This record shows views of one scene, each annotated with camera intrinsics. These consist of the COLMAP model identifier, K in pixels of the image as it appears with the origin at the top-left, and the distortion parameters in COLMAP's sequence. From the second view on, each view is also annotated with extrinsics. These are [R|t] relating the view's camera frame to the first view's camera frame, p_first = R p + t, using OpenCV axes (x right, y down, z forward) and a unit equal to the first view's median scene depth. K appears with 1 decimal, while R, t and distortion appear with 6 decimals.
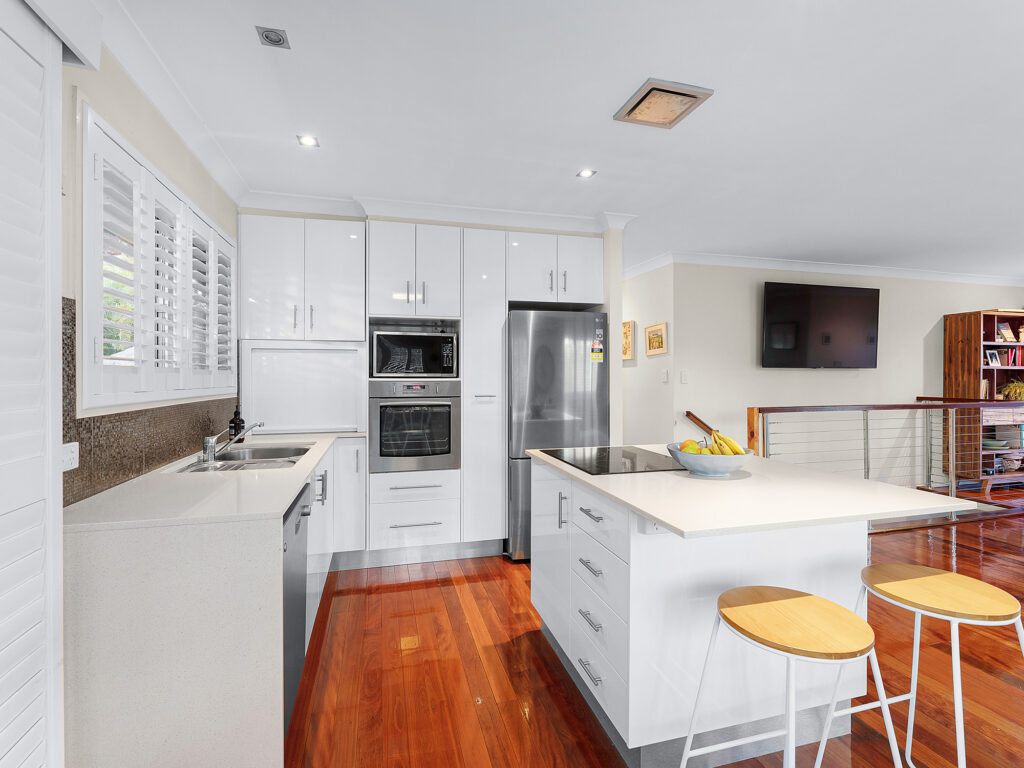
lens RADIAL K [[484.3, 0, 509.2], [0, 484.3, 381.2], [0, 0, 1]] dist [-0.002517, -0.000349]
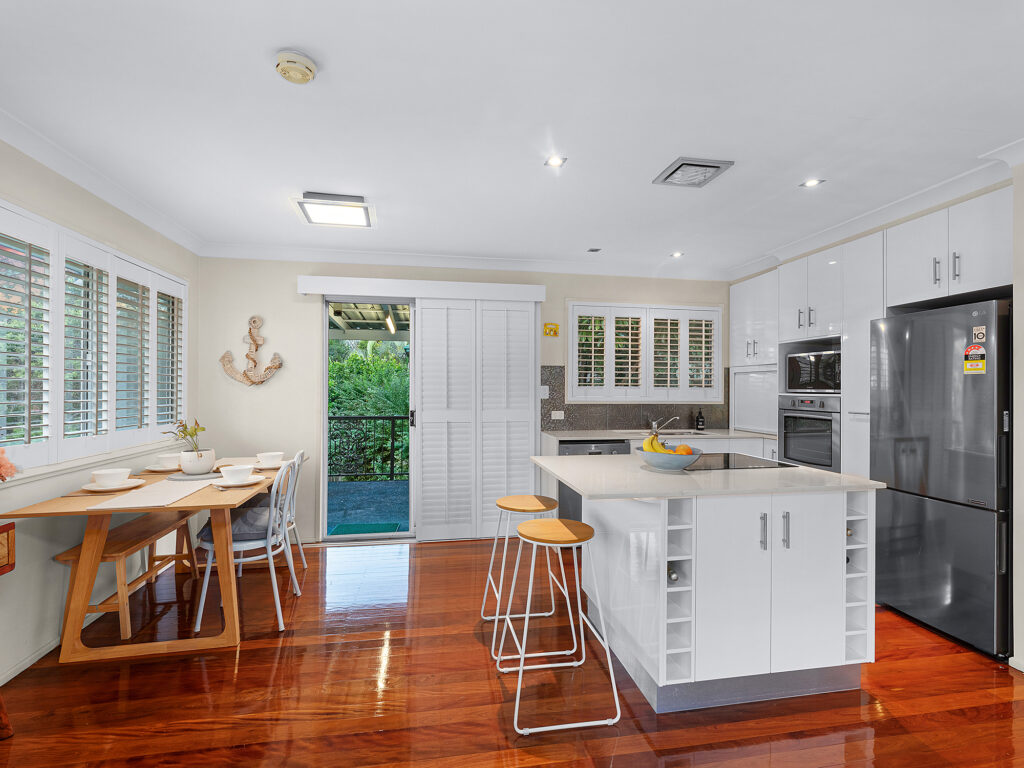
lens RADIAL K [[484.3, 0, 509.5], [0, 484.3, 382.4], [0, 0, 1]] dist [-0.002517, -0.000349]
pose [[-0.082016, -0.012343, -0.996555, 0.511854], [-0.014599, 0.999831, -0.011183, -0.005254], [0.996524, 0.013631, -0.082183, 0.213298]]
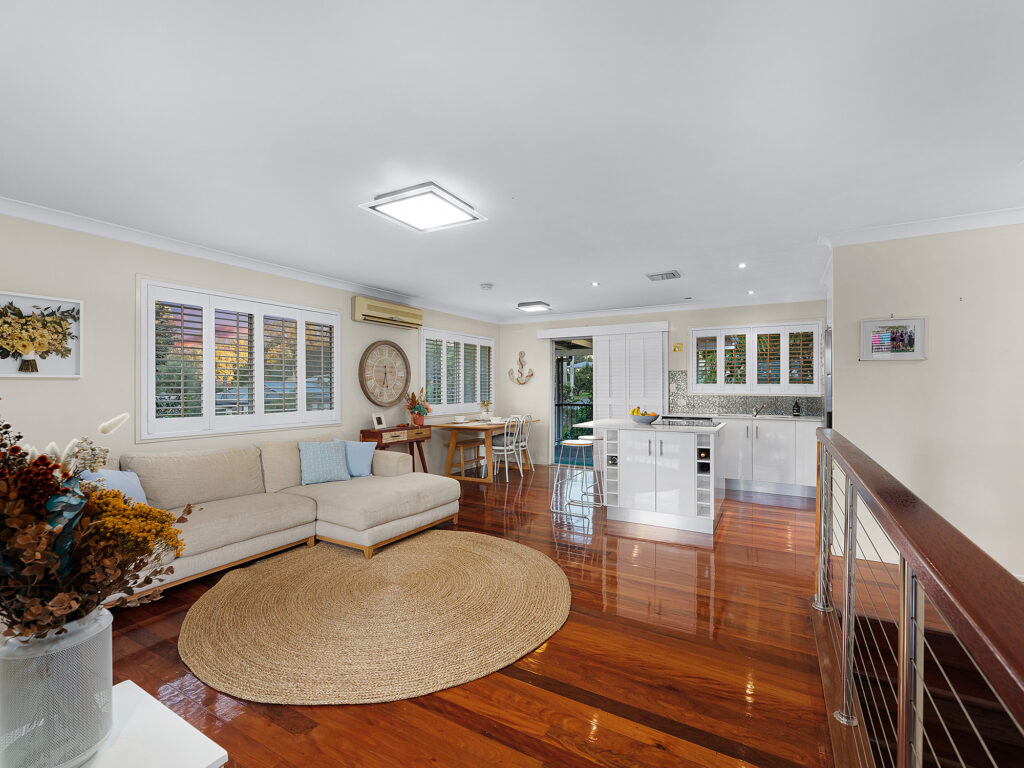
lens RADIAL K [[484.3, 0, 511.8], [0, 484.3, 386.8], [0, 0, 1]] dist [-0.002517, -0.000349]
pose [[-0.704344, 0.004642, -0.709843, 0.843831], [-0.004063, 0.999936, 0.010569, -0.012495], [0.709847, 0.010328, -0.704280, 0.719009]]
